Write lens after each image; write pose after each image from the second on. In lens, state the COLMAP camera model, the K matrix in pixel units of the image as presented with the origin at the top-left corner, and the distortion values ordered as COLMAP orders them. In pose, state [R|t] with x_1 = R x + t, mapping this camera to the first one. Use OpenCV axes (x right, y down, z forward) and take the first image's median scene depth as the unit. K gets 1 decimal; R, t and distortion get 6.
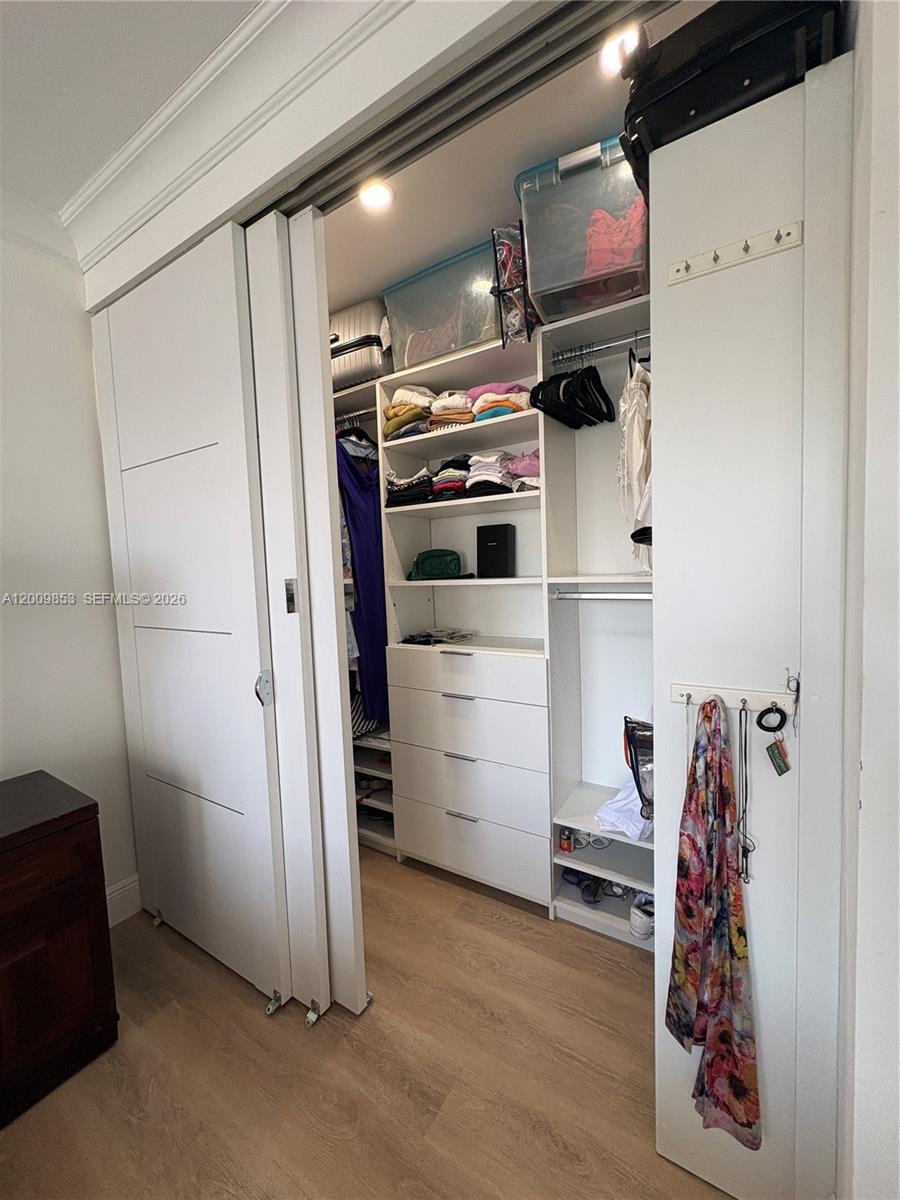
lens RADIAL K [[482.3, 0, 455.0], [0, 482.3, 600.1], [0, 0, 1]] dist [-0.003351, 0.001029]
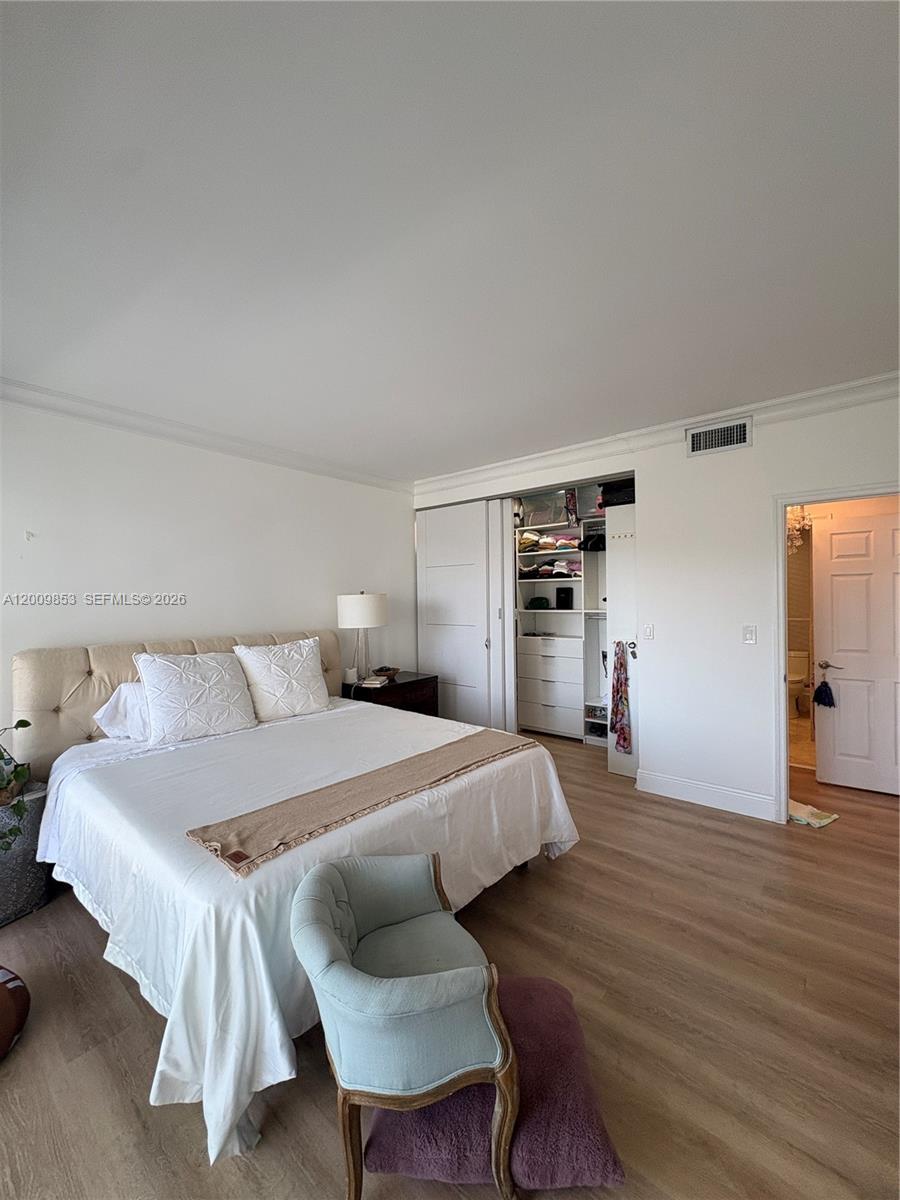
lens RADIAL K [[482.3, 0, 451.0], [0, 482.3, 602.0], [0, 0, 1]] dist [-0.003351, 0.001029]
pose [[0.990178, 0.023858, -0.137761, -0.157170], [-0.031626, 0.998014, -0.054478, 0.071350], [0.136188, 0.058300, 0.988966, -1.600766]]
